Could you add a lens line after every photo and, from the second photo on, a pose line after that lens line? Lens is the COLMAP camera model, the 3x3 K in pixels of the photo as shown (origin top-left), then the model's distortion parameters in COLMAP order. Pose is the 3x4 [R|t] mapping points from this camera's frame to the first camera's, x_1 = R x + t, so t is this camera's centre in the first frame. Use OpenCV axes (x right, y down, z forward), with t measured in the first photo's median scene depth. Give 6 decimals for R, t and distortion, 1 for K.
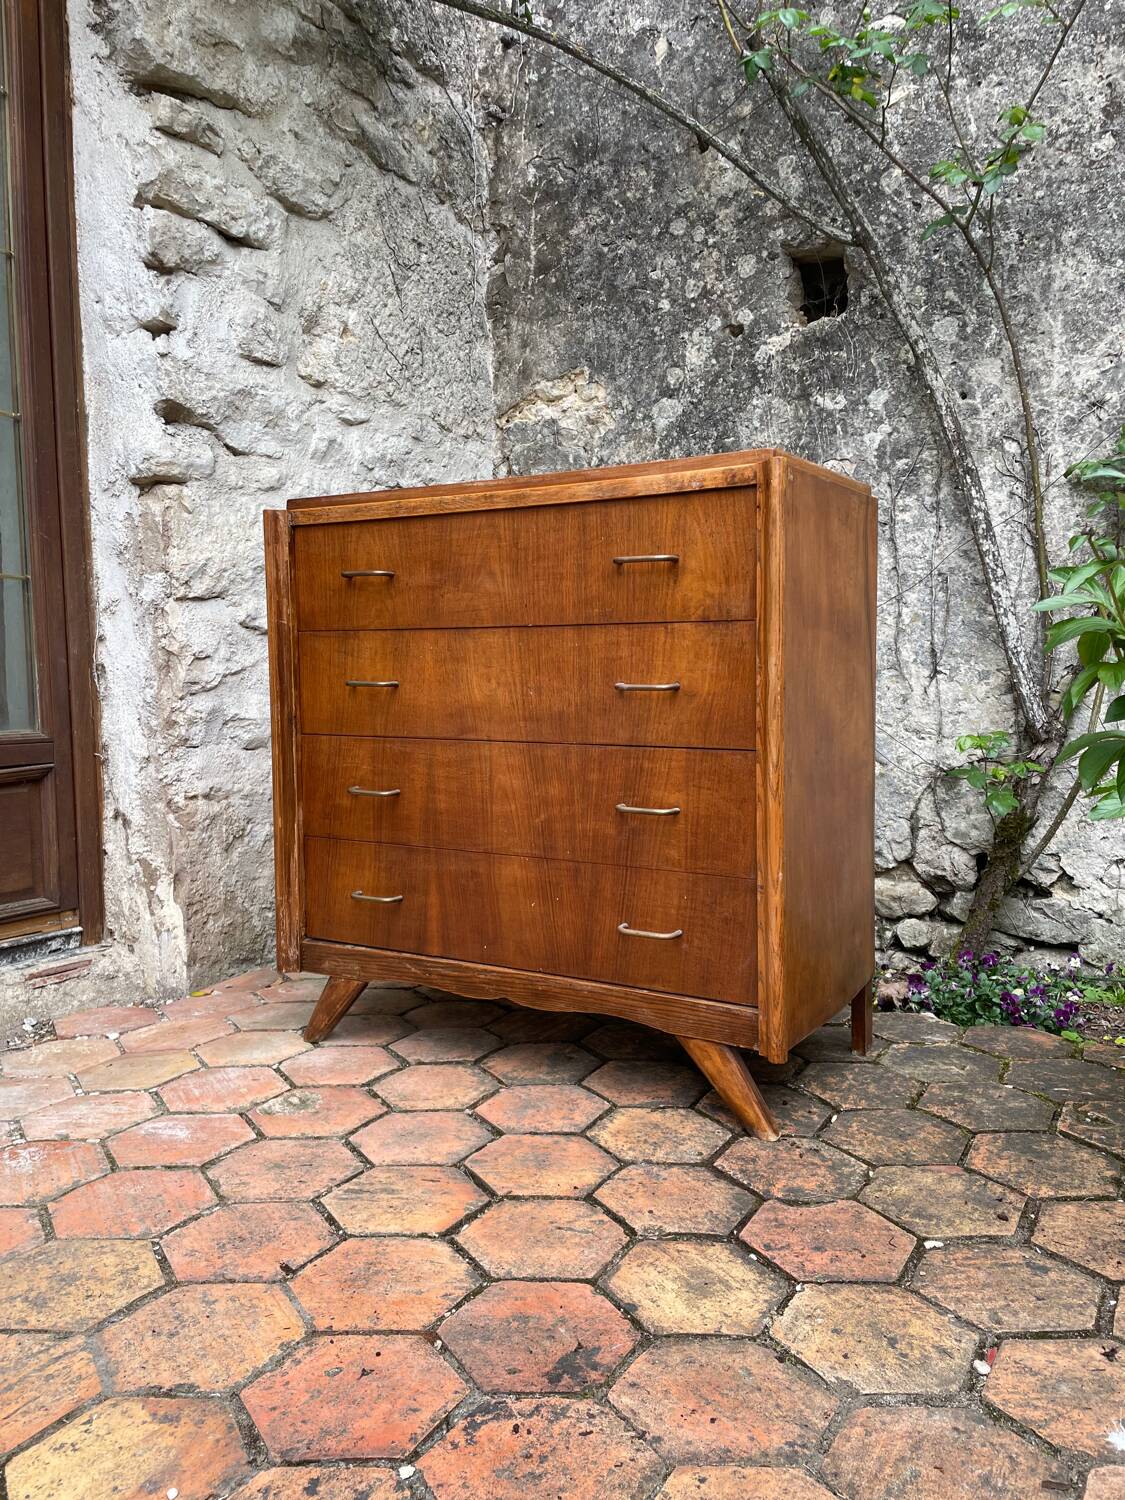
lens RADIAL K [[1132.0, 0, 562.8], [0, 1132.0, 748.8], [0, 0, 1]] dist [0.092269, -0.121395]
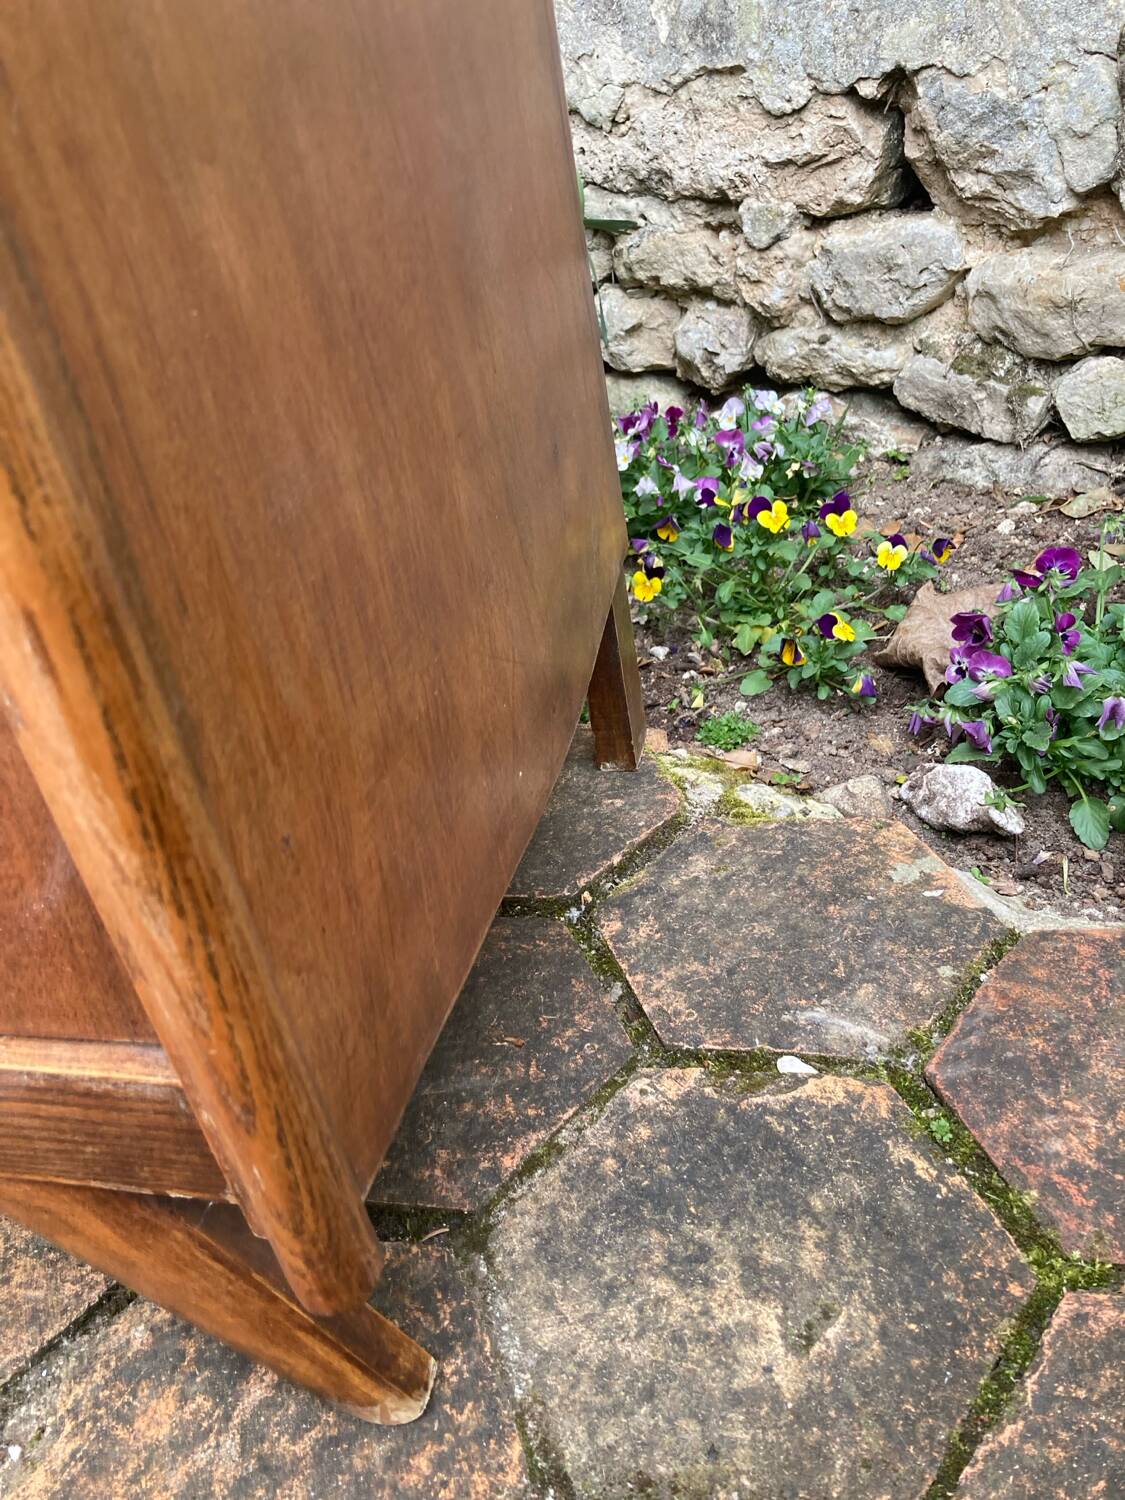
lens RADIAL K [[1235.9, 0, 551.2], [0, 1235.9, 766.0], [0, 0, 1]] dist [0.012312, -0.005199]
pose [[0.963495, -0.006062, -0.267656, 0.246541], [0.140110, 0.863327, 0.484805, 0.043731], [0.228136, -0.504608, 0.832661, 0.572267]]
